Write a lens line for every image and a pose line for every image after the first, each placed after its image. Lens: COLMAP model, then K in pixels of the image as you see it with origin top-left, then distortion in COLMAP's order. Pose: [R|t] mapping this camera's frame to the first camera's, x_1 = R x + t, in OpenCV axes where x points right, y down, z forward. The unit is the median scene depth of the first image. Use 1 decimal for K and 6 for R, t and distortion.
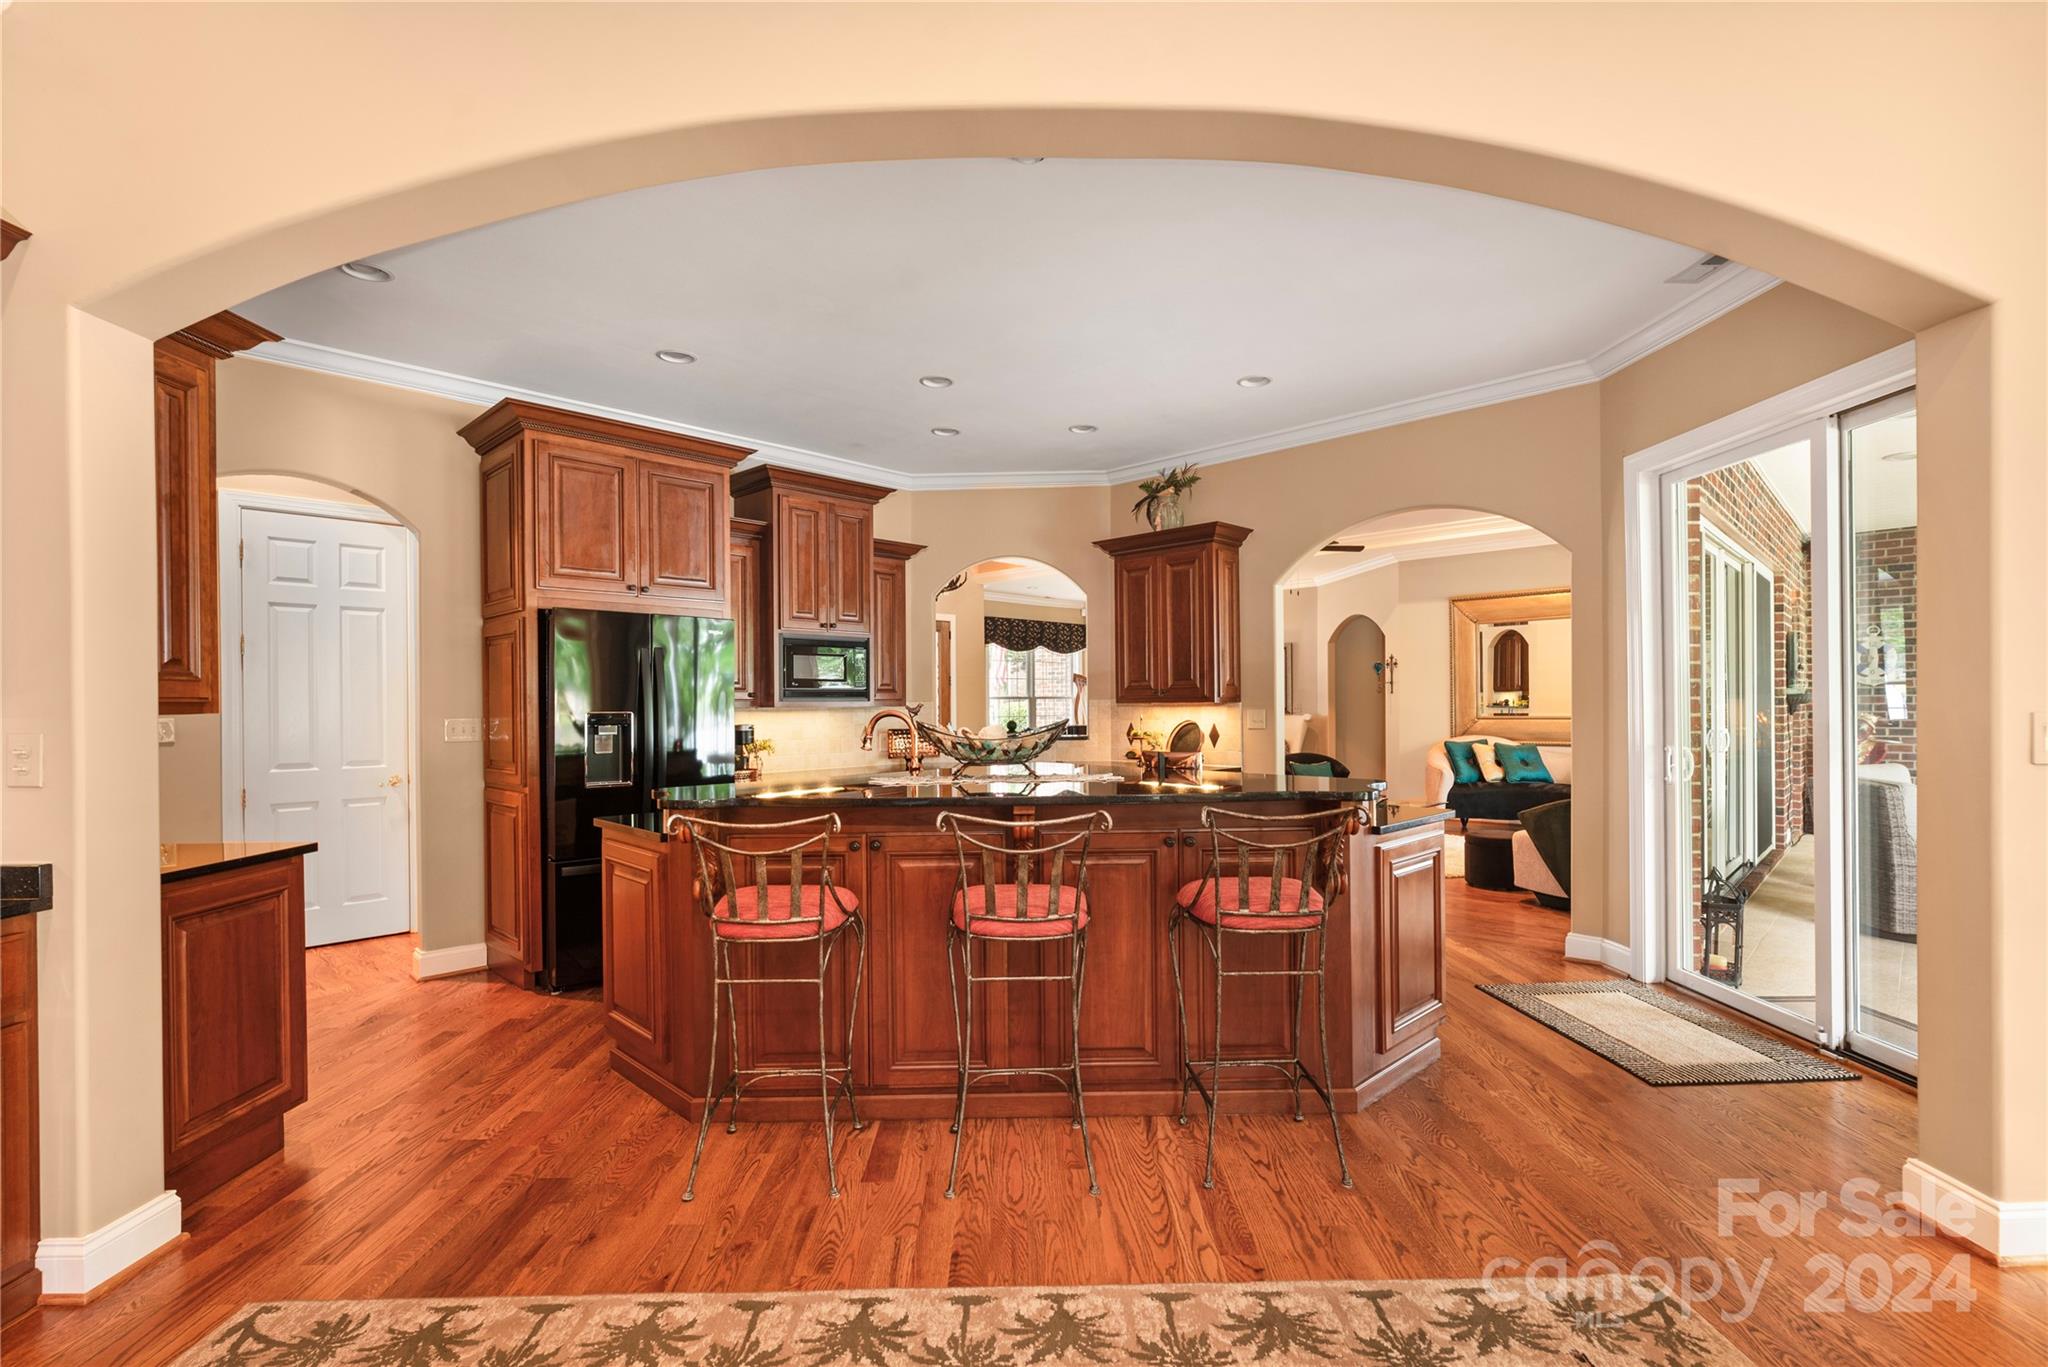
lens RADIAL K [[931.0, 0, 1021.0], [0, 931.0, 705.6], [0, 0, 1]] dist [0.000616, 0.000022]
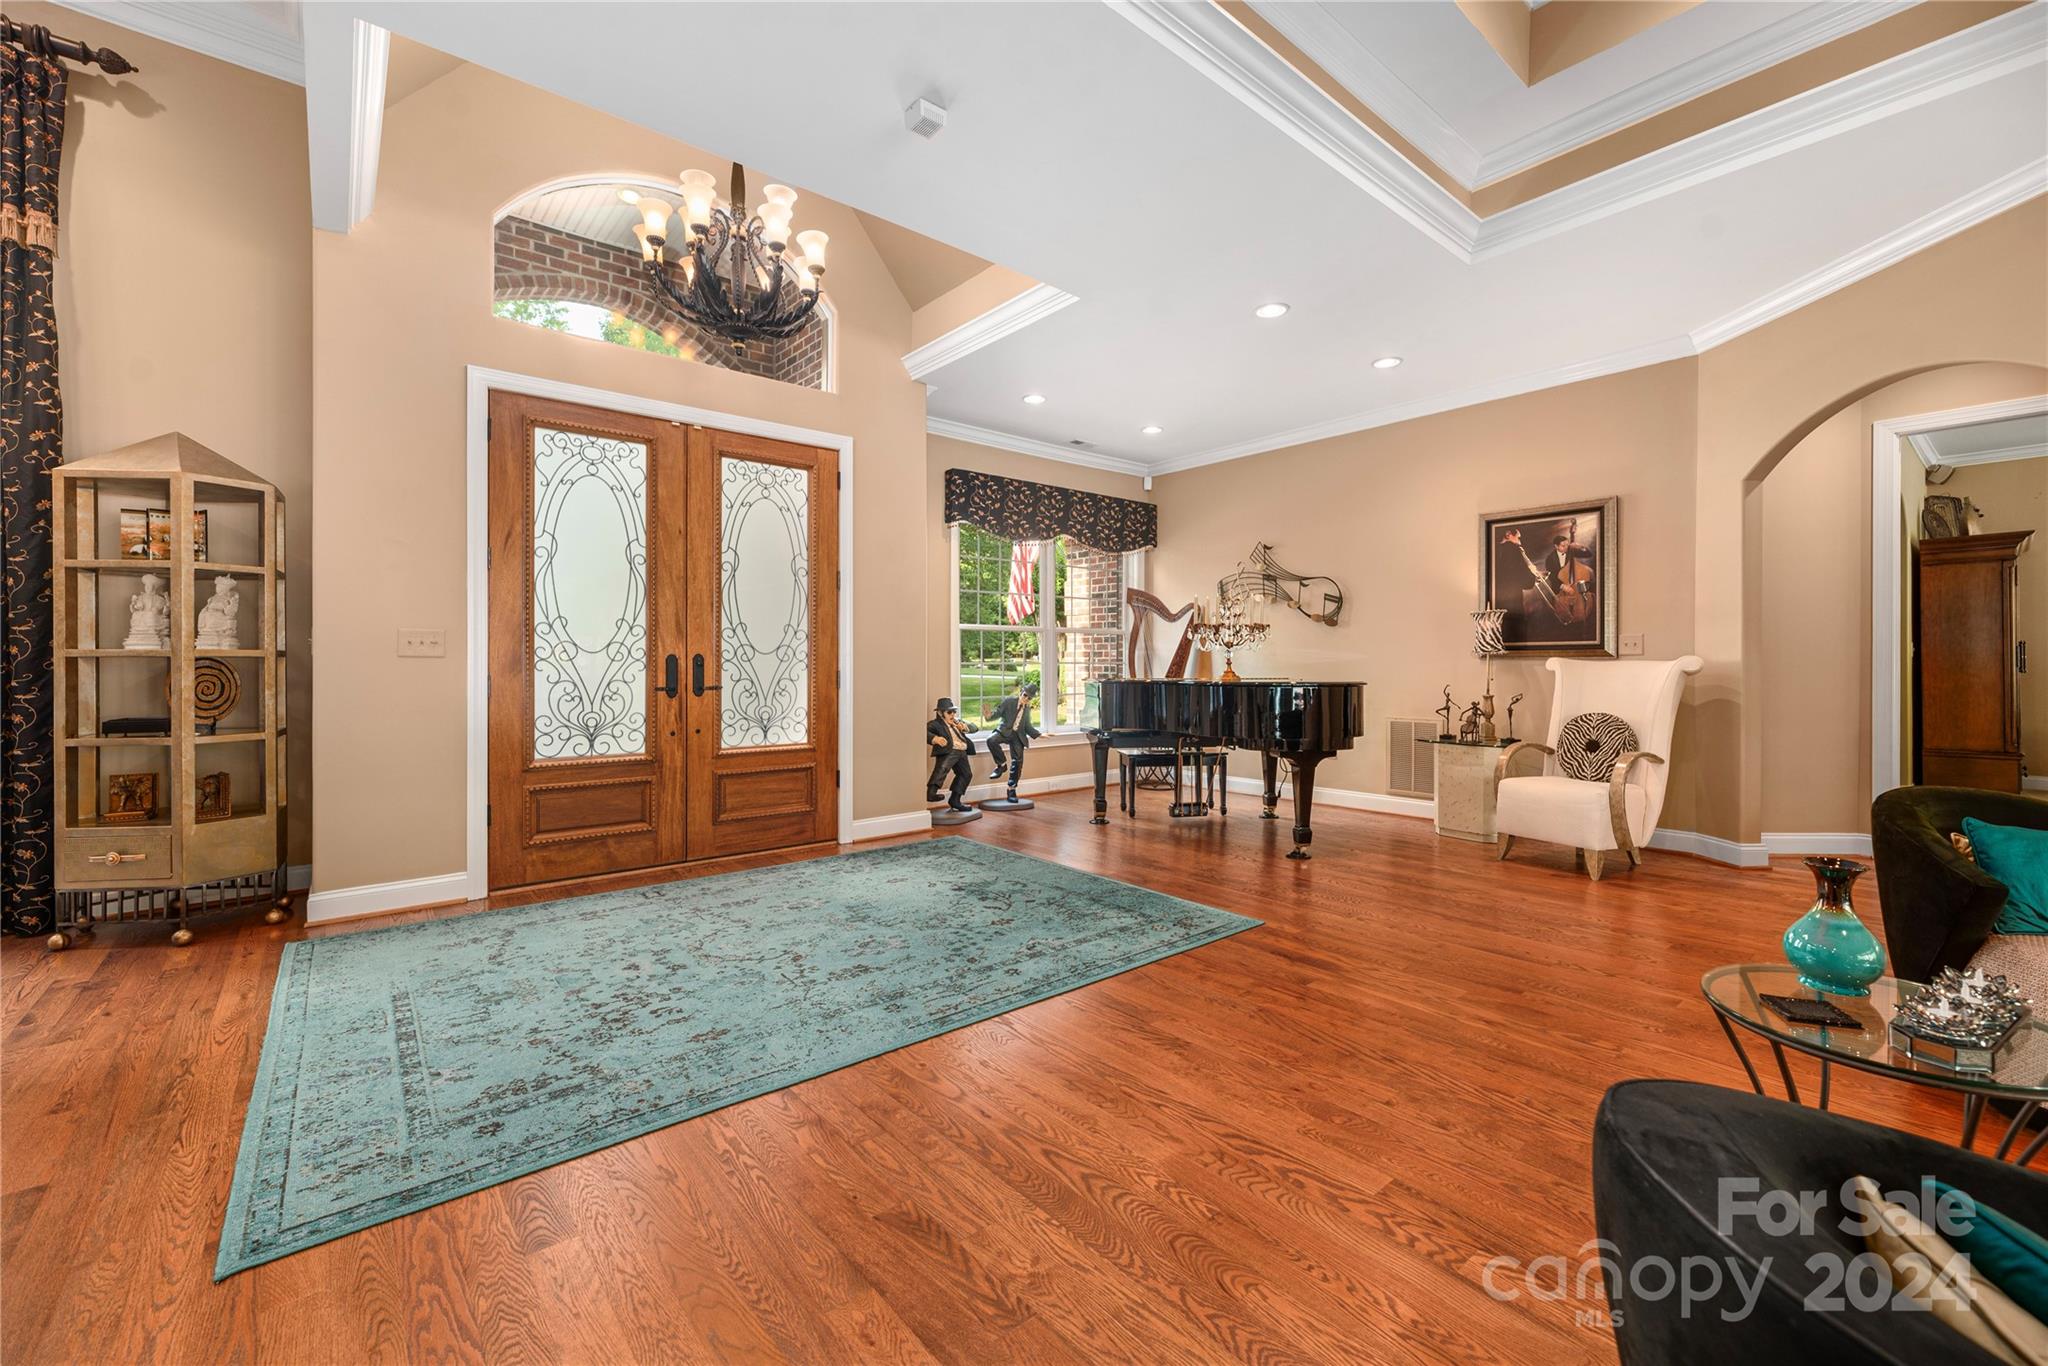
lens RADIAL K [[832.4, 0, 1030.3], [0, 832.4, 671.3], [0, 0, 1]] dist [0.000042, 0.000282]
pose [[0.995614, 0.004529, -0.093442, 0.080418], [-0.003615, 0.999944, 0.009949, 0.018403], [0.093482, -0.009568, 0.995575, 0.883384]]
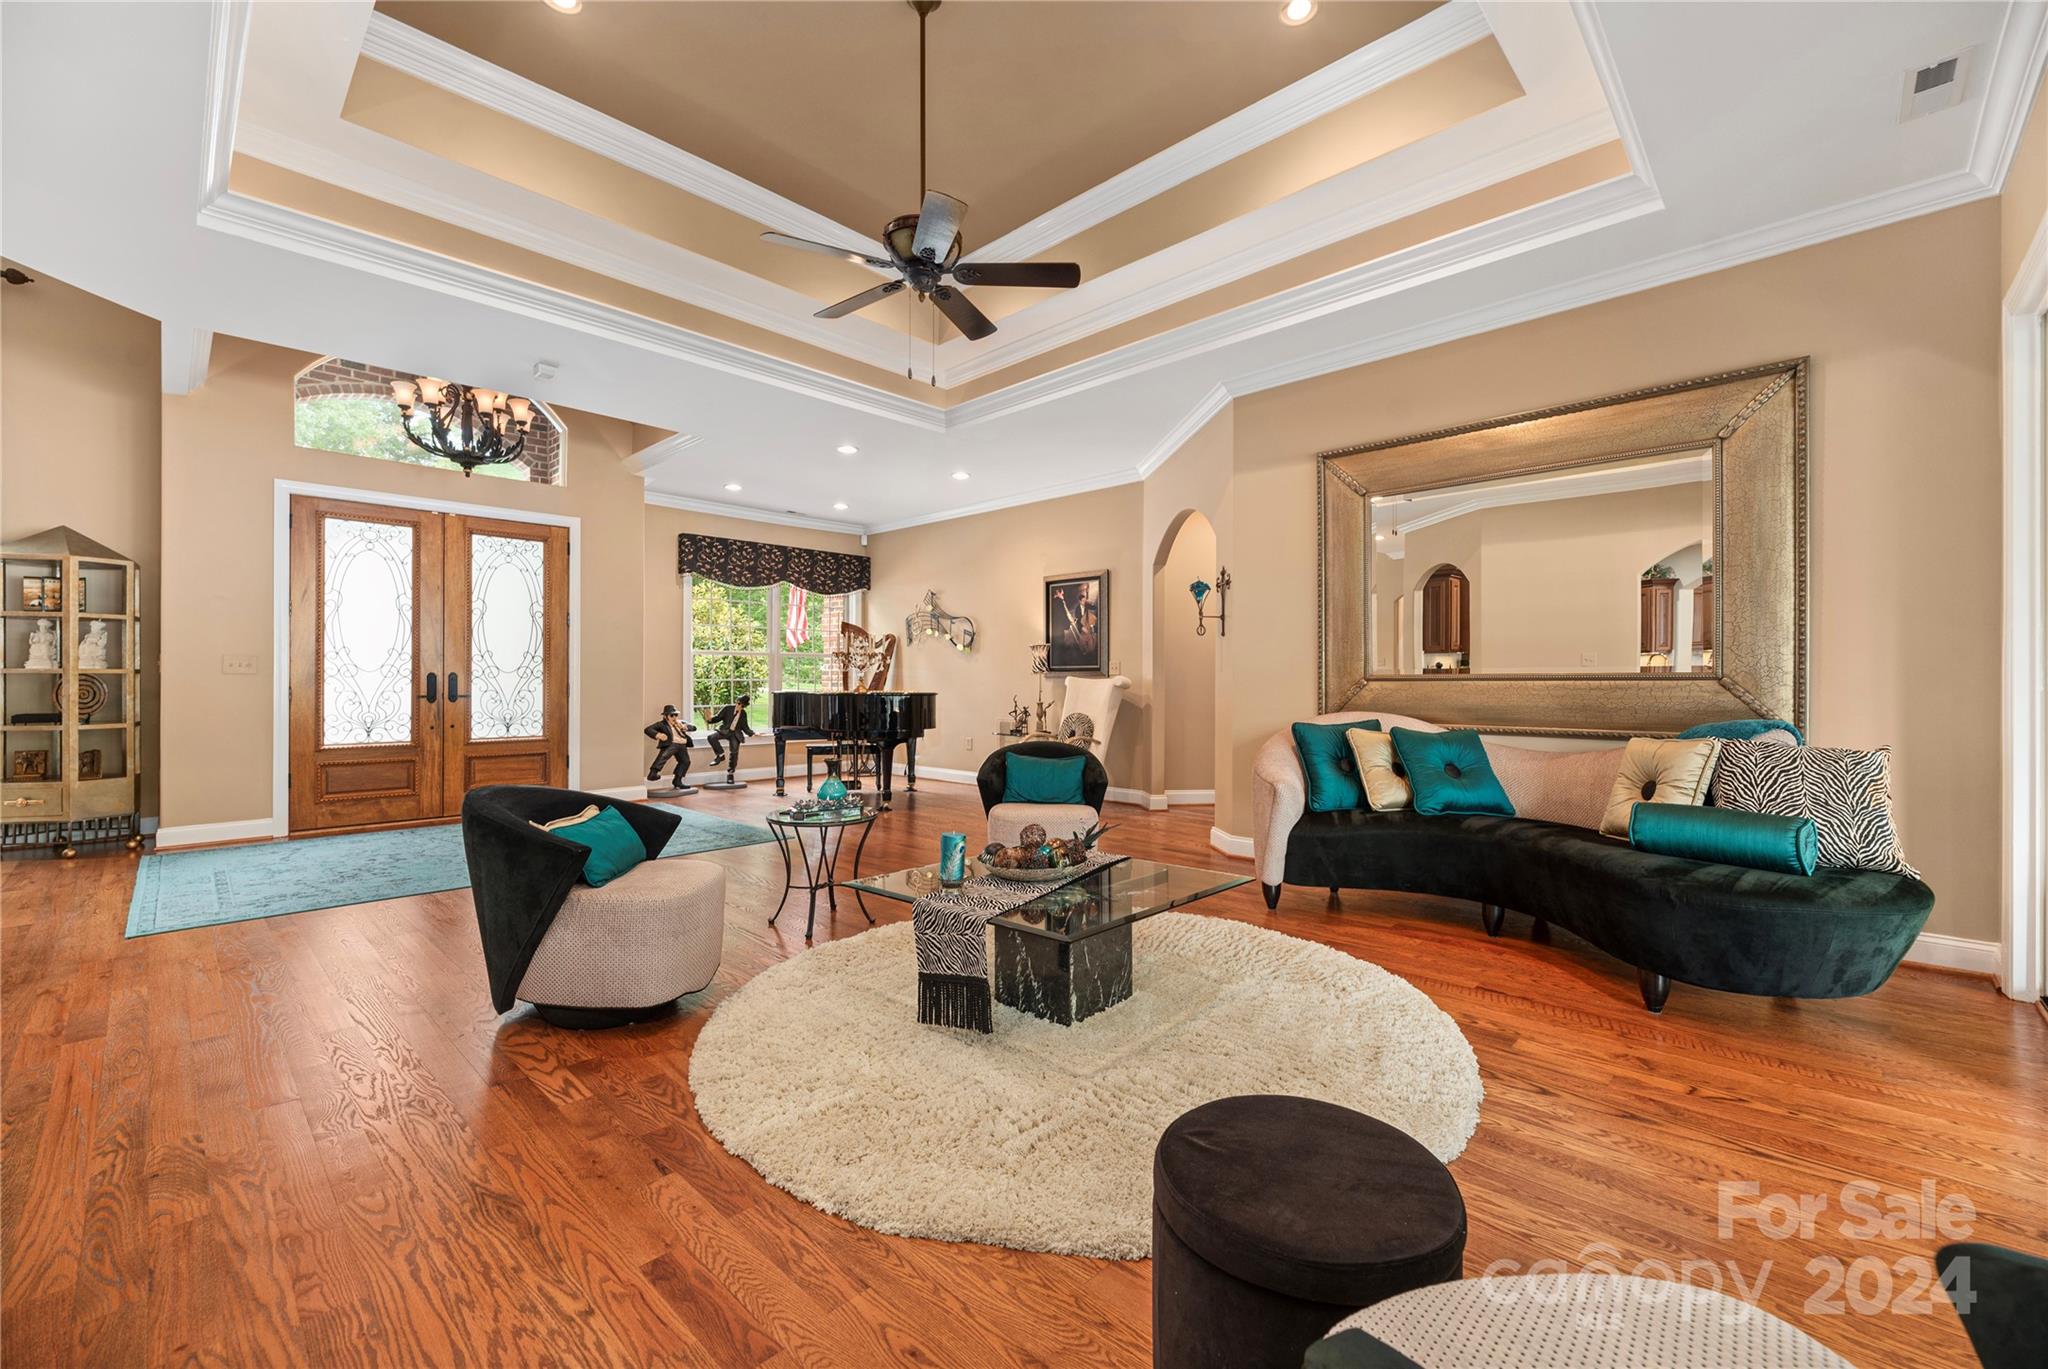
lens RADIAL K [[841.4, 0, 1024.0], [0, 841.4, 684.5], [0, 0, 1]] dist [0.000684, 0.000286]
pose [[0.999950, 0.005698, 0.008238, 0.340494], [-0.005734, 0.999974, 0.004381, 0.018104], [-0.008213, -0.004428, 0.999956, 0.613100]]
